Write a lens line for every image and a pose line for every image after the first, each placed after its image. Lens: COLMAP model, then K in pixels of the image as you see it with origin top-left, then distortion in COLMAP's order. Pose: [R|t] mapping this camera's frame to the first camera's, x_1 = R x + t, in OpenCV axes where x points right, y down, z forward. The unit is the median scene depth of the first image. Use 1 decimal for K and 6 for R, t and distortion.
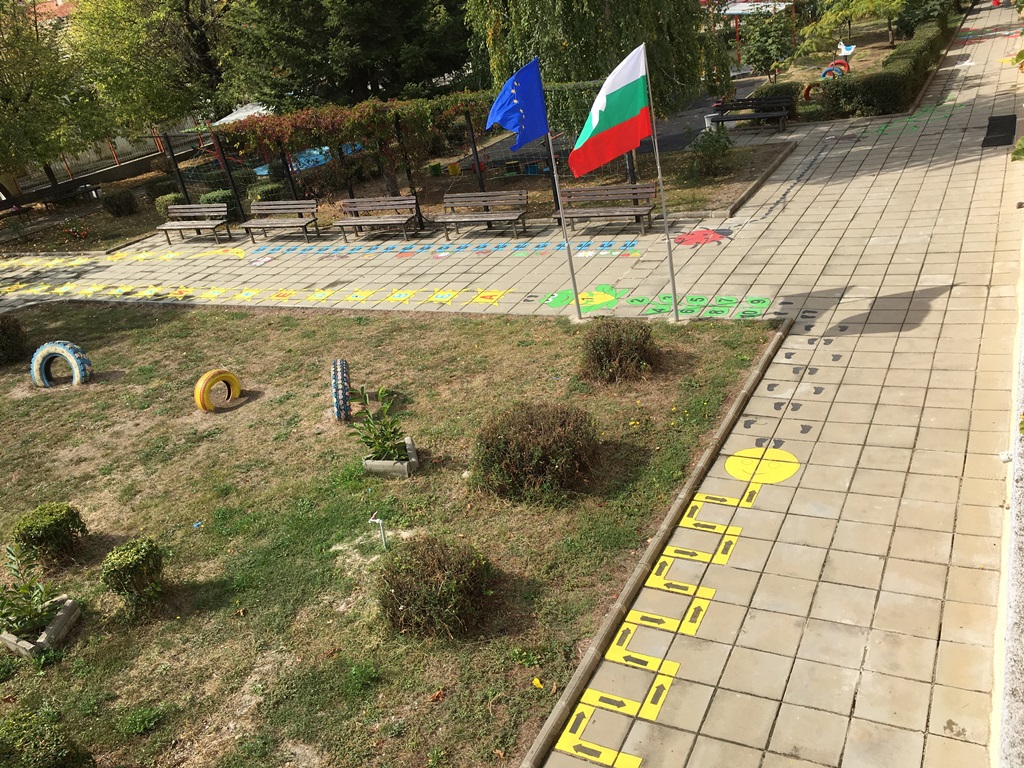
lens RADIAL K [[864.0, 0, 517.6], [0, 864.0, 376.5], [0, 0, 1]] dist [0.054297, -0.042367]
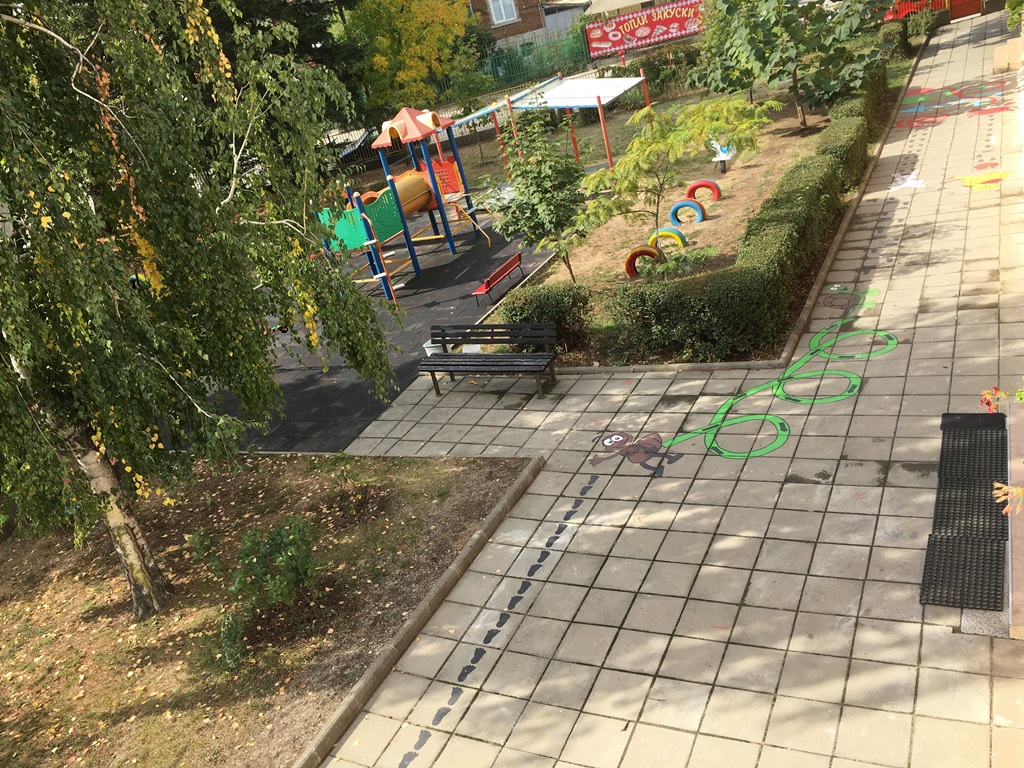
lens RADIAL K [[867.8, 0, 516.0], [0, 867.8, 385.2], [0, 0, 1]] dist [0.063939, -0.074967]
pose [[0.997602, -0.069201, -0.001537, 0.392069], [0.069207, 0.997593, 0.004231, -0.392973], [0.001240, -0.004328, 0.999990, 0.673133]]
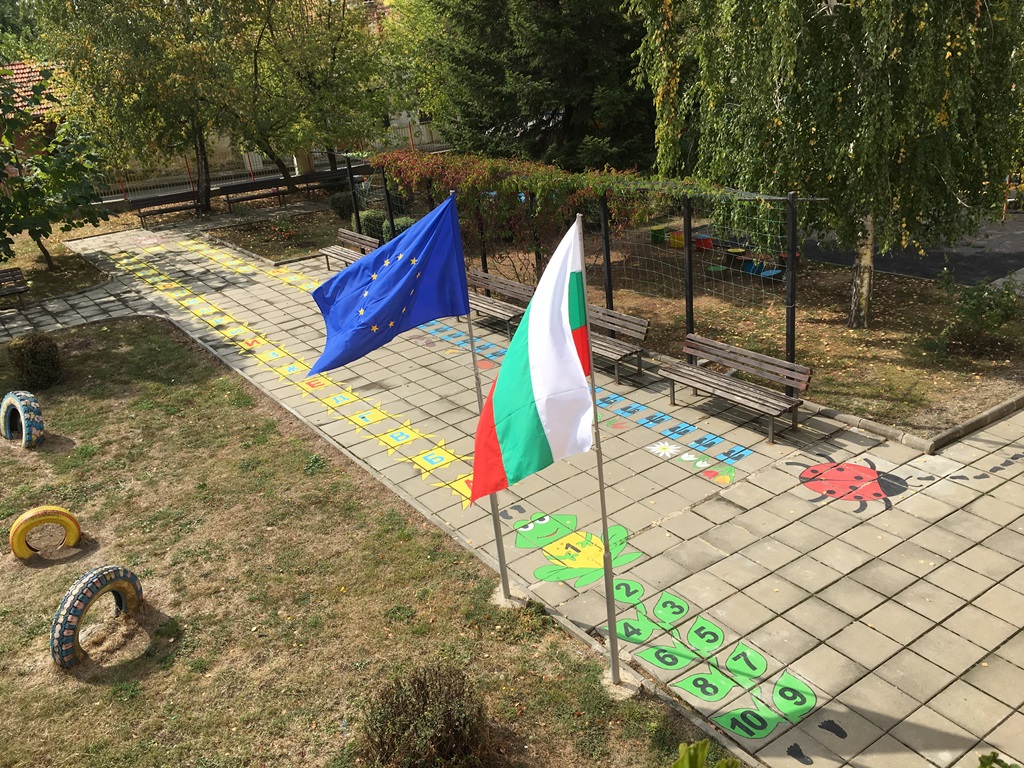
lens RADIAL K [[867.8, 0, 513.1], [0, 867.8, 380.6], [0, 0, 1]] dist [0.063939, -0.074967]
pose [[0.878642, 0.257231, -0.402269, 0.219827], [-0.249952, 0.965614, 0.071513, -0.200593], [0.406832, 0.037713, 0.912724, 0.327957]]
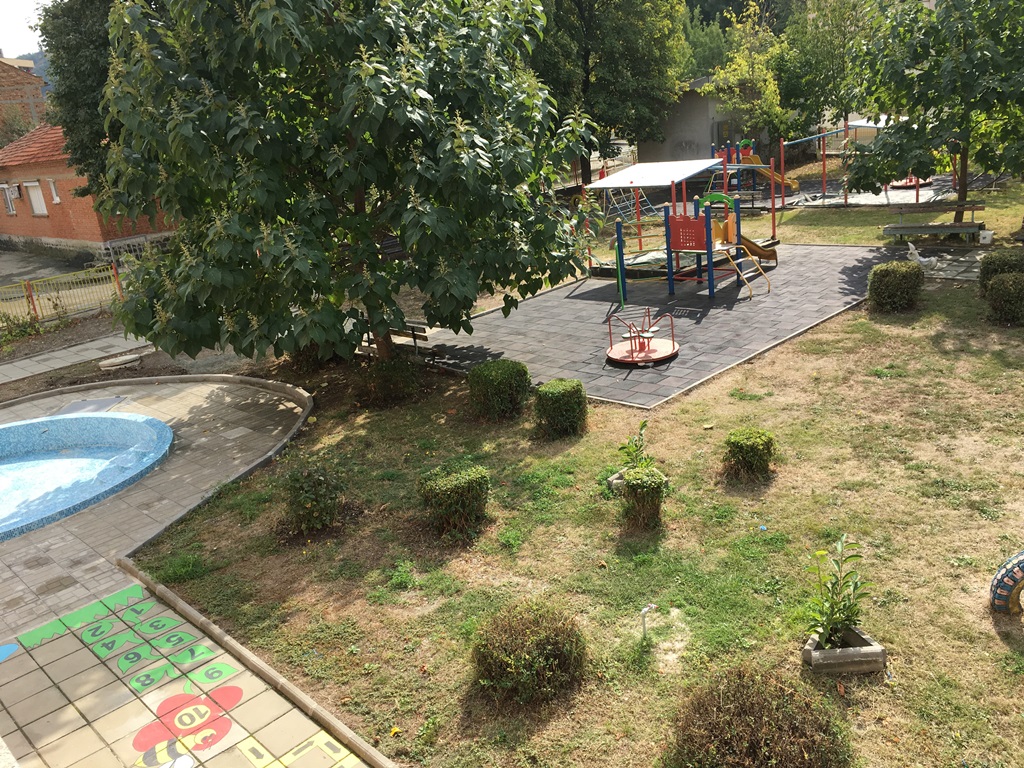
lens RADIAL K [[867.8, 0, 520.9], [0, 867.8, 388.8], [0, 0, 1]] dist [0.063939, -0.074967]
pose [[-0.281829, 0.488857, -0.825586, 0.266884], [-0.242273, 0.796322, 0.554233, -0.254969], [0.928373, 0.356216, -0.105990, 0.431174]]
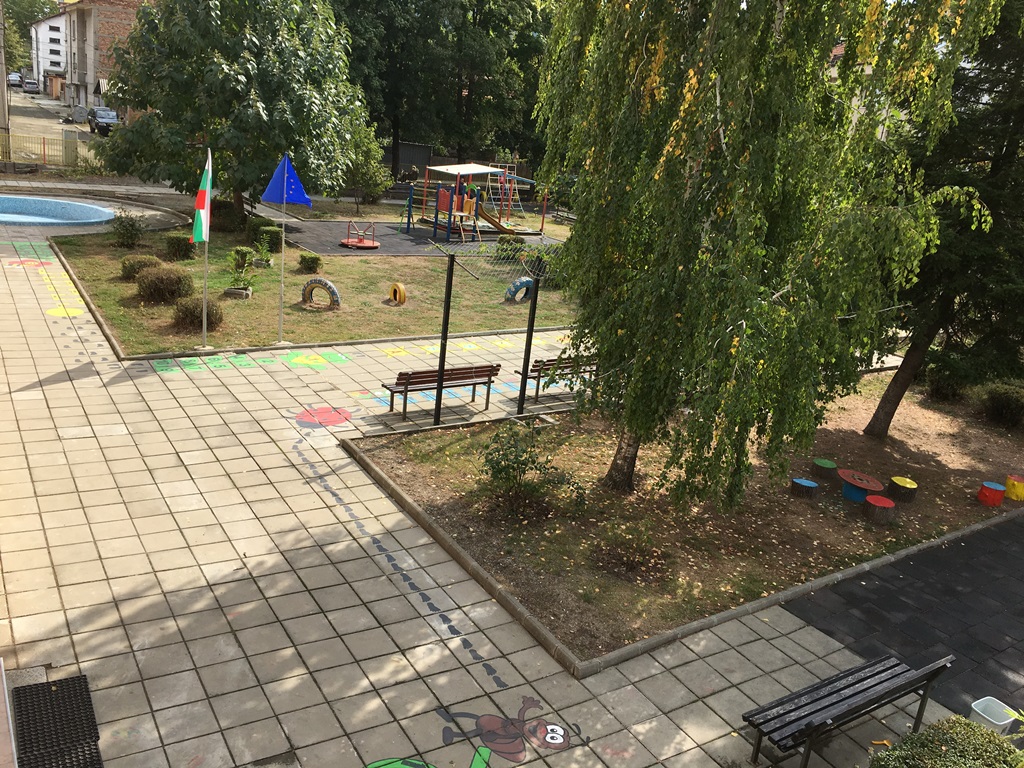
lens RADIAL K [[867.8, 0, 512.2], [0, 867.8, 382.6], [0, 0, 1]] dist [0.063939, -0.074967]
pose [[-0.505203, 0.361820, -0.783490, 0.754065], [-0.381941, 0.720372, 0.578952, -0.731117], [0.773881, 0.591735, -0.225740, 1.250666]]
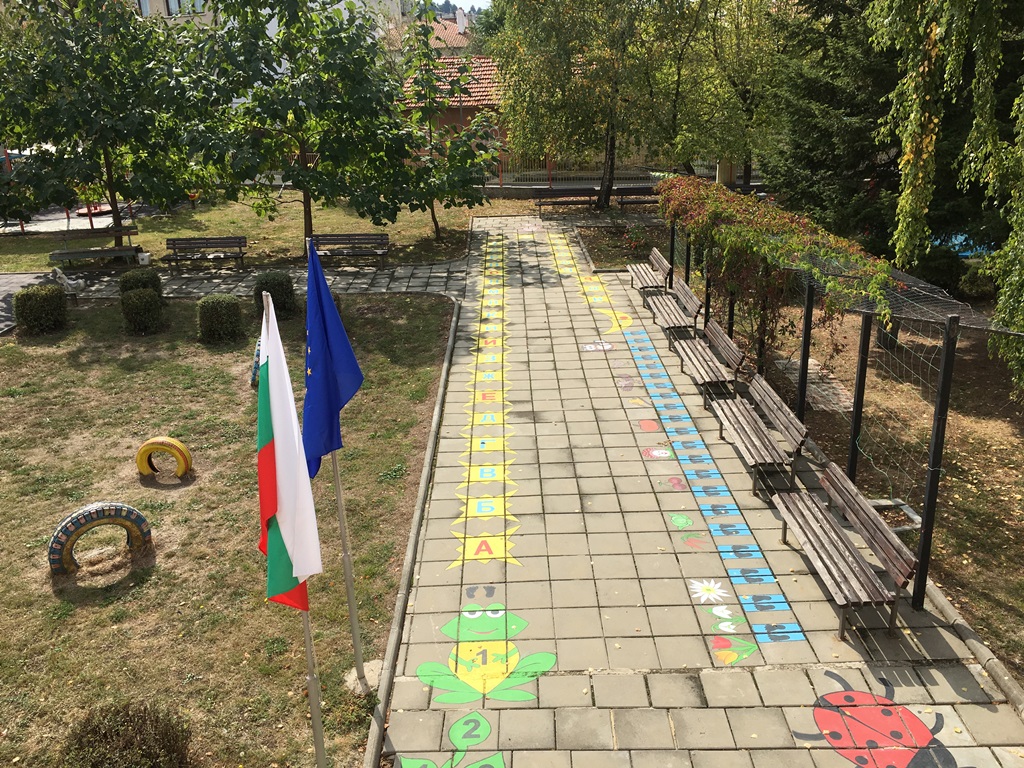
lens RADIAL K [[867.8, 0, 513.7], [0, 867.8, 377.7], [0, 0, 1]] dist [0.063939, -0.074967]
pose [[0.446323, 0.440327, -0.779043, 0.366173], [-0.411773, 0.873979, 0.258077, -0.327816], [0.794506, 0.205603, 0.571391, 0.545512]]
